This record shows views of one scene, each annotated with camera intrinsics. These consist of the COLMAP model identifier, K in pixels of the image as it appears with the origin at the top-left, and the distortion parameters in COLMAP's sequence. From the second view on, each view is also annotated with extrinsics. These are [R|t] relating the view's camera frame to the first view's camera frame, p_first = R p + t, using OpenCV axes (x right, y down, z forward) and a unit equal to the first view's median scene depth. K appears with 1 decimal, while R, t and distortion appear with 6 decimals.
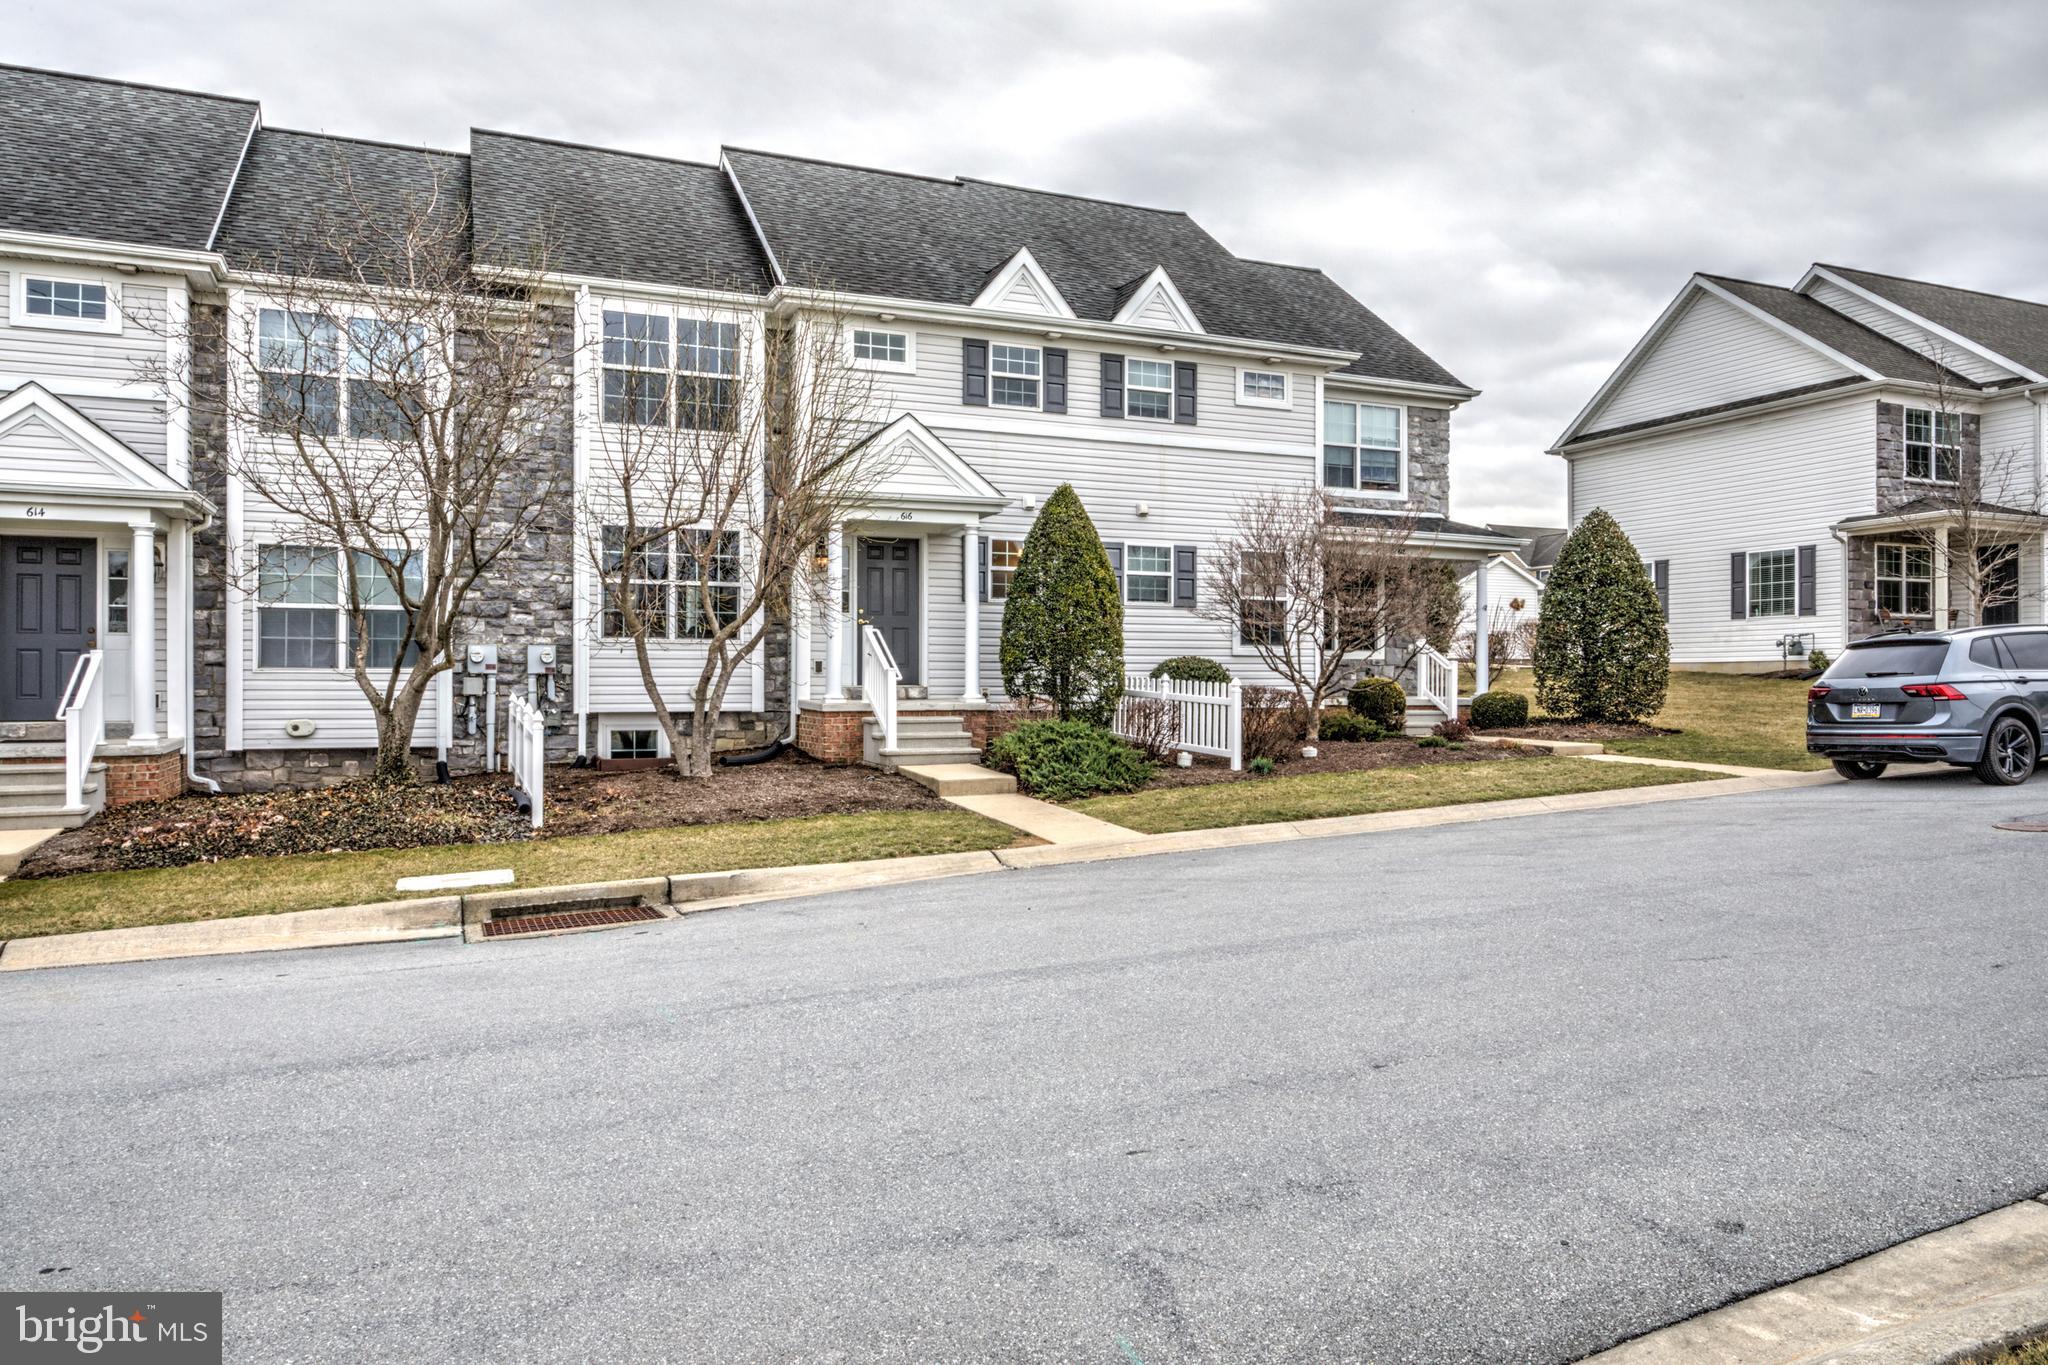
lens RADIAL K [[1328.5, 0, 1034.2], [0, 1328.5, 678.4], [0, 0, 1]] dist [0.001085, -0.000136]
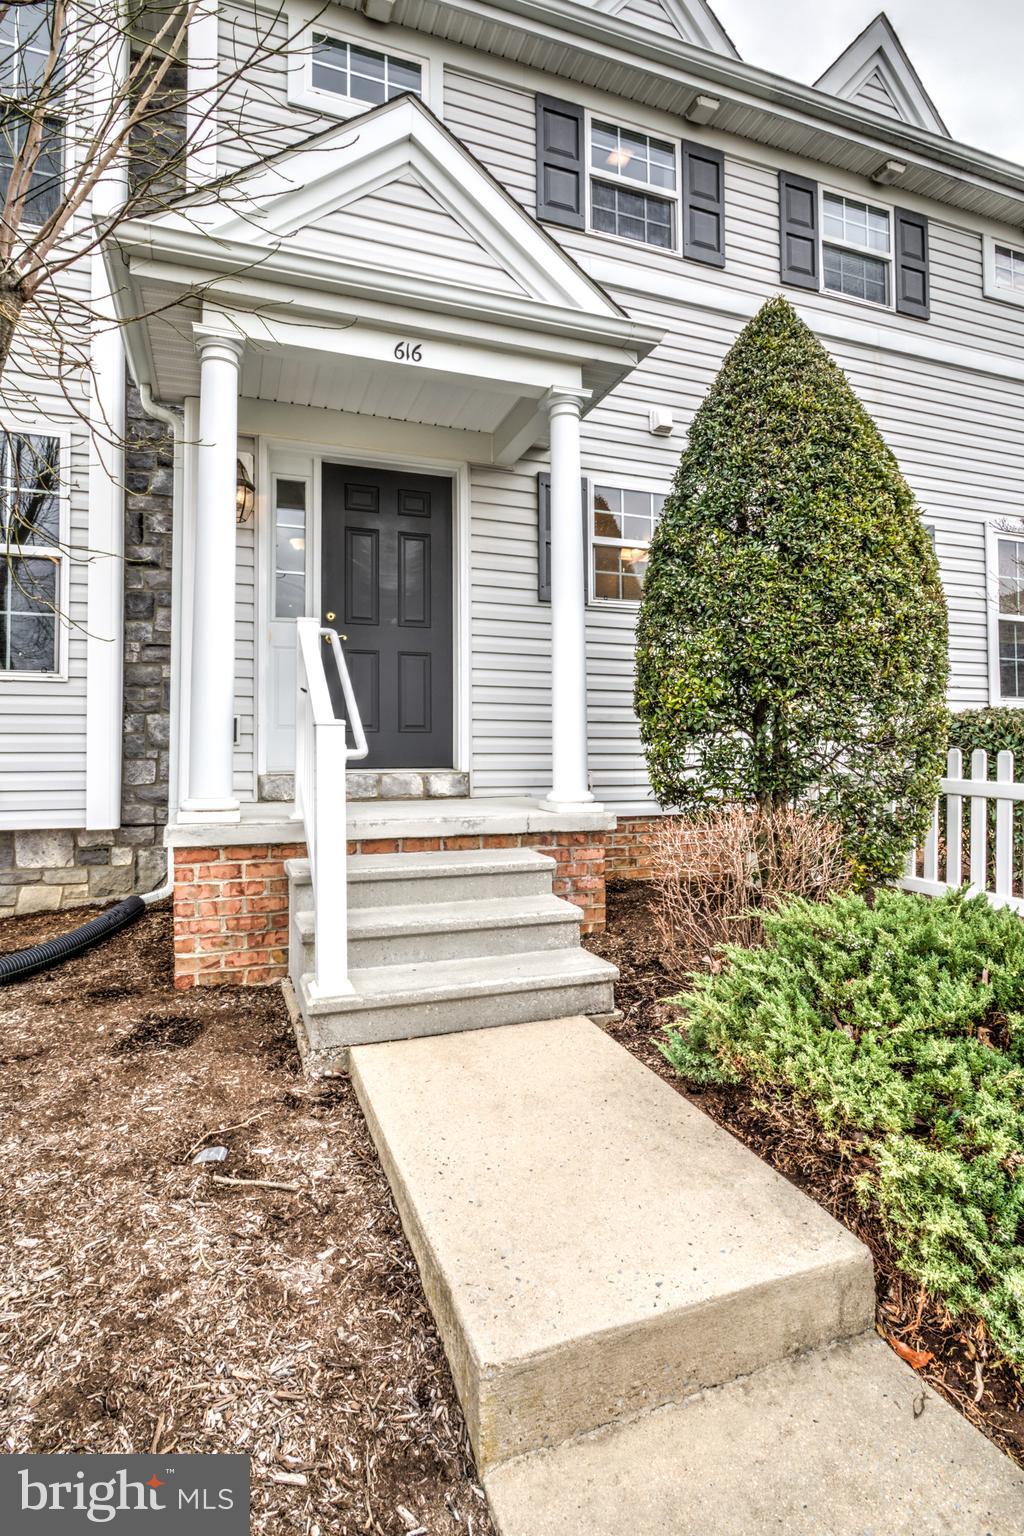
lens RADIAL K [[758.3, 0, 494.4], [0, 758.3, 733.0], [0, 0, 1]] dist [-0.000056, 0.000837]
pose [[0.996888, -0.008983, -0.078311, -0.049133], [0.006599, 0.999508, -0.030648, 0.000685], [0.078548, 0.030036, 0.996458, 0.720882]]
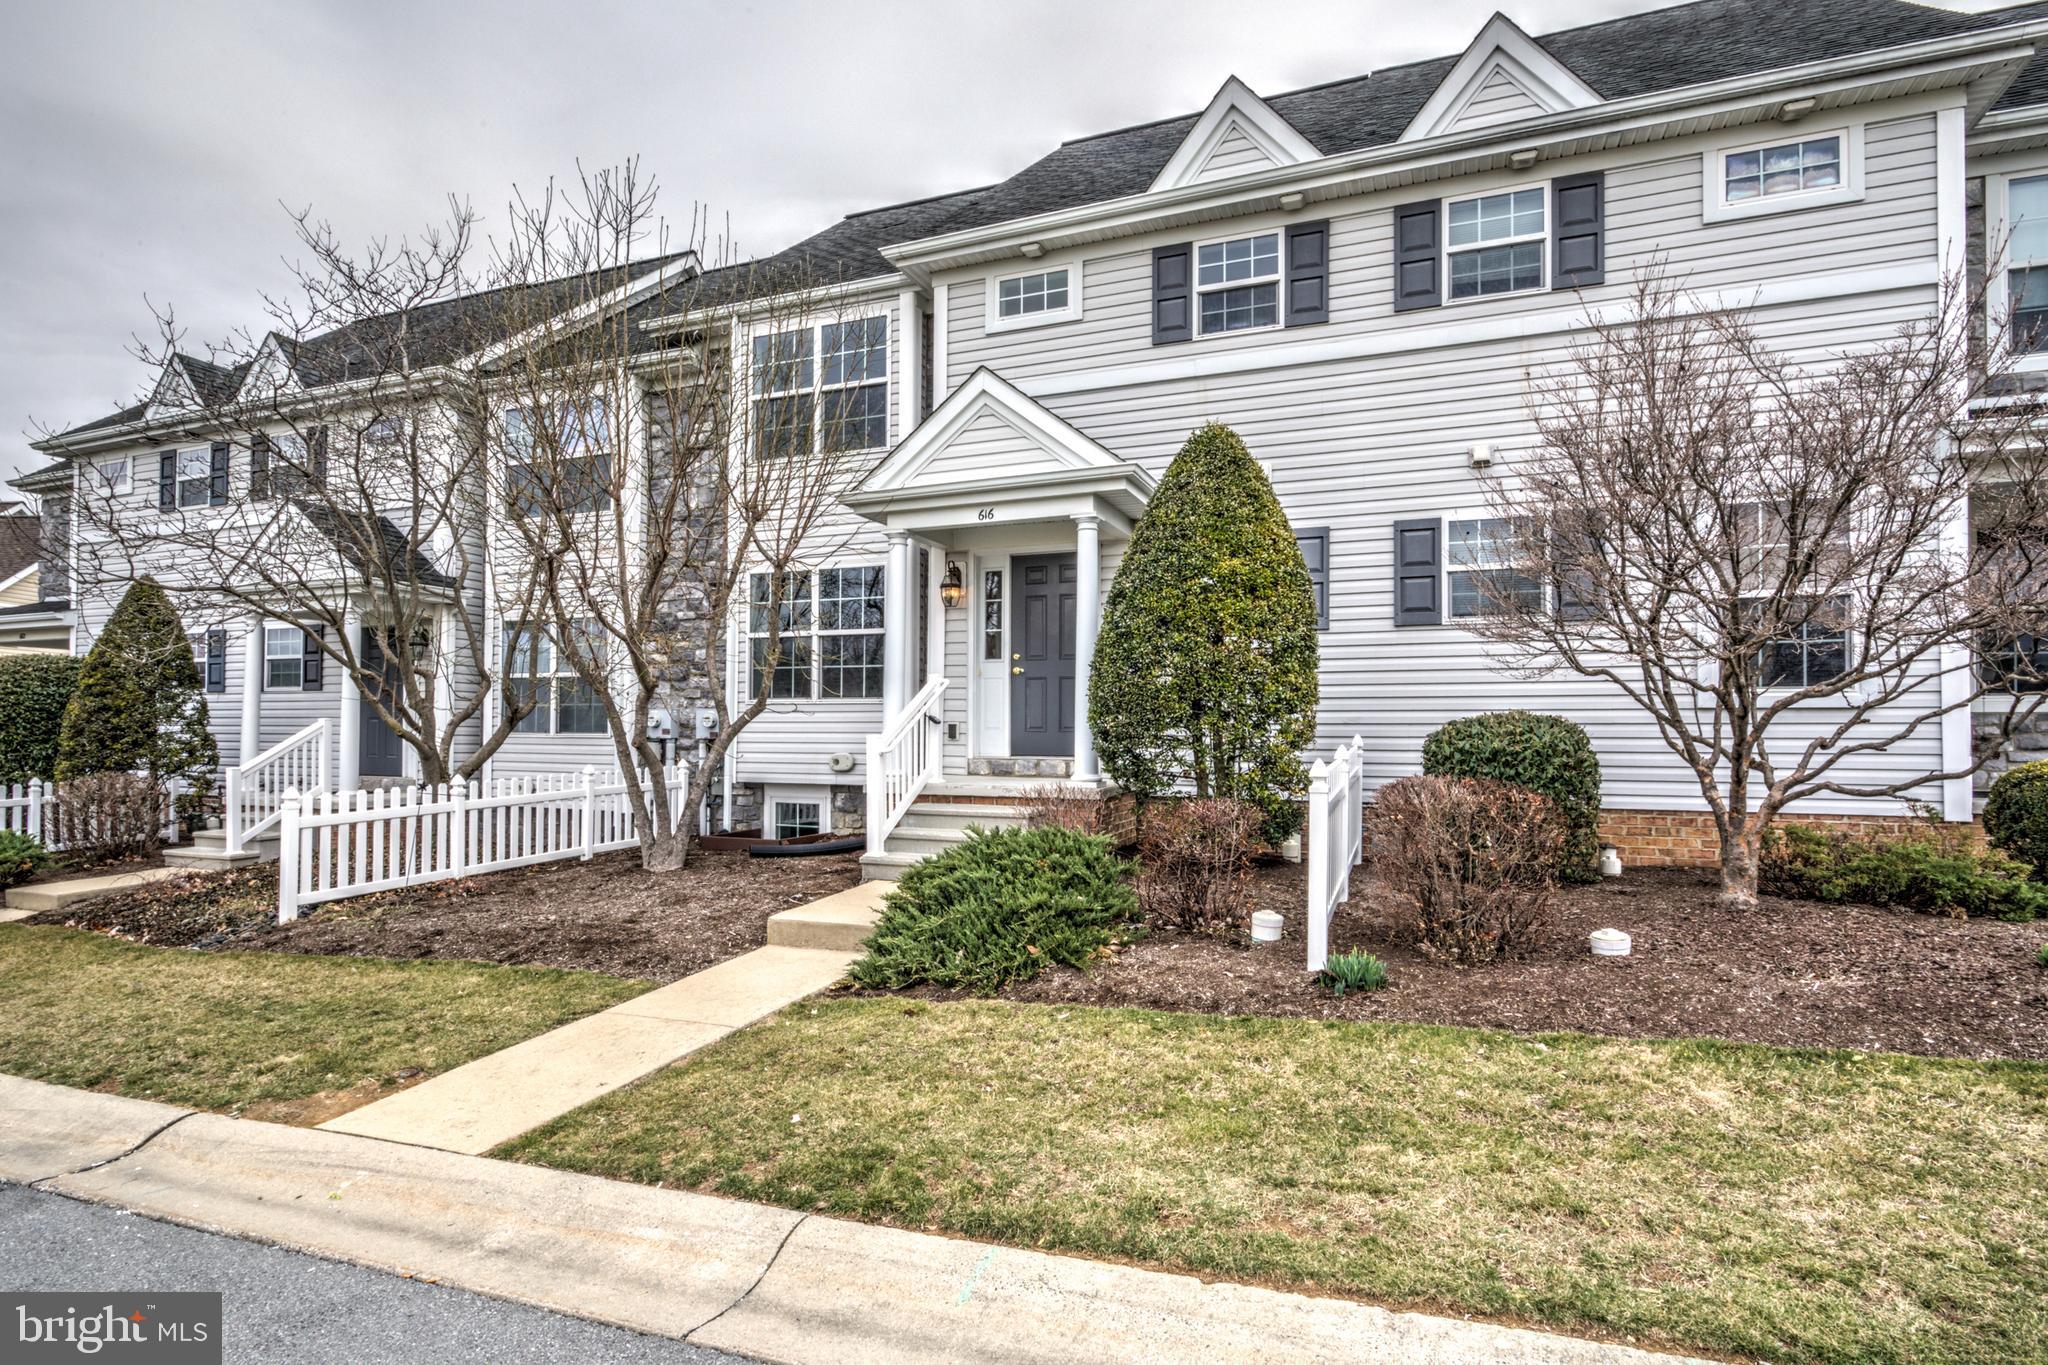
lens RADIAL K [[1011.0, 0, 1035.5], [0, 1011.0, 720.6], [0, 0, 1]] dist [-0.000056, 0.000837]
pose [[0.705628, -0.007073, -0.708547, 0.273249], [-0.004294, 0.999889, -0.014257, -0.006612], [0.708569, 0.013102, 0.705520, 0.600777]]
